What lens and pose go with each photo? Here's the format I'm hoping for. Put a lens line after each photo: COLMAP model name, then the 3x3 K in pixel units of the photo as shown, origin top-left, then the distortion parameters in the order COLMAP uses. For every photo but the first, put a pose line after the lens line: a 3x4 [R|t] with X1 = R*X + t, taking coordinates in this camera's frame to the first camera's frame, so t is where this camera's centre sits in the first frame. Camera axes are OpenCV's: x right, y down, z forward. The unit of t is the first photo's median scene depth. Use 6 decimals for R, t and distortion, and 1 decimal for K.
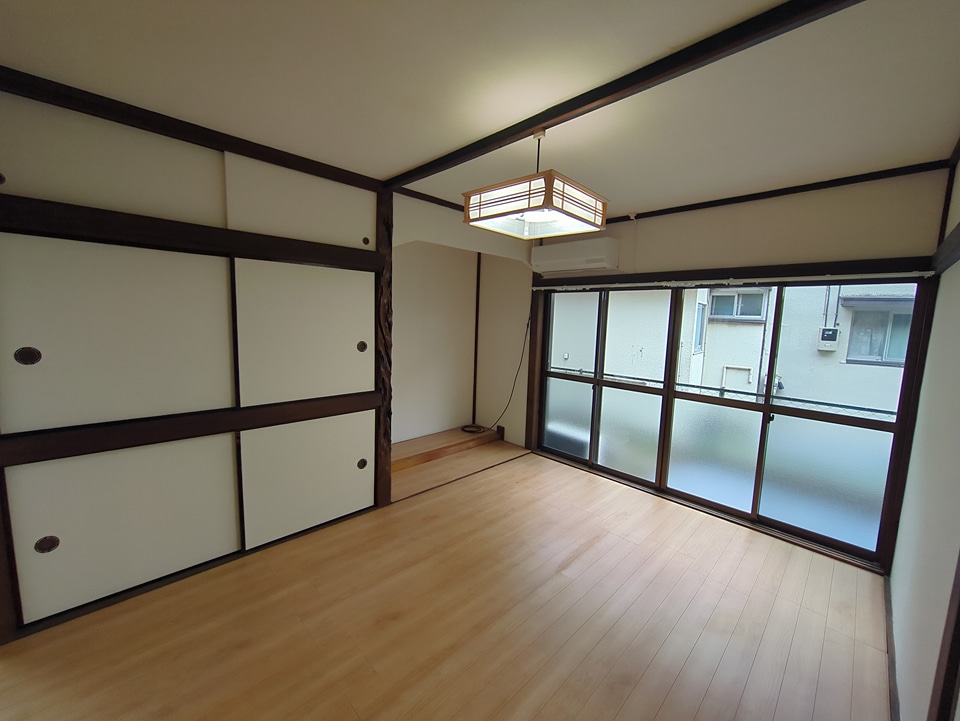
lens RADIAL K [[376.5, 0, 482.2], [0, 376.5, 357.6], [0, 0, 1]] dist [-0.006254, 0.000514]
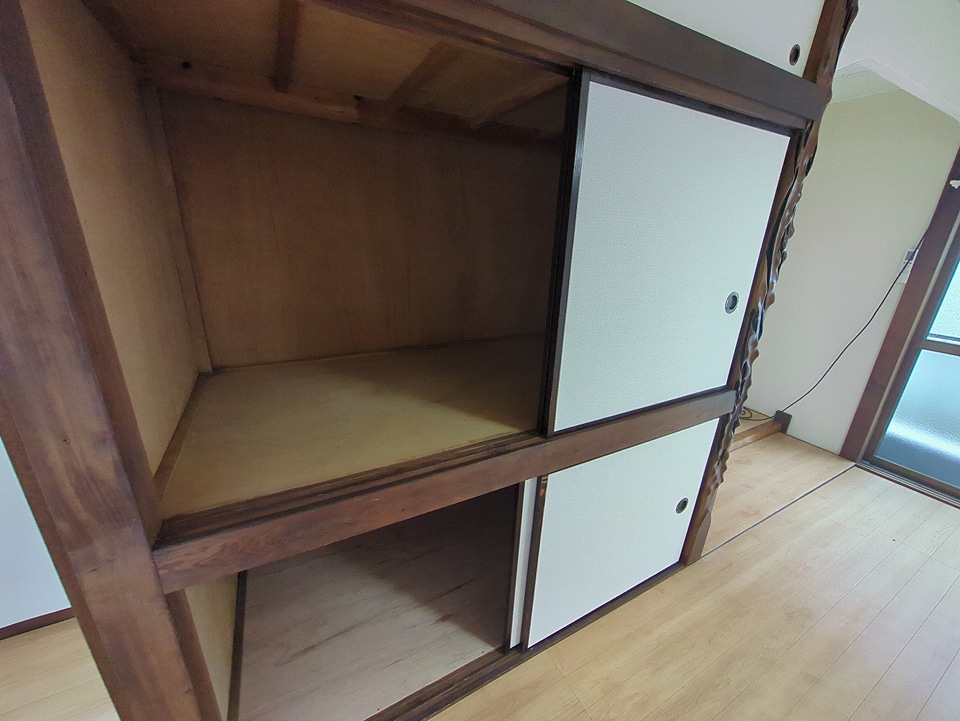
lens RADIAL K [[376.5, 0, 479.1], [0, 376.5, 363.1], [0, 0, 1]] dist [-0.006254, 0.000514]
pose [[0.957042, 0.095100, -0.273909, -0.308801], [-0.033129, 0.974360, 0.222540, -0.032280], [0.288050, -0.203906, 0.935655, 0.265657]]
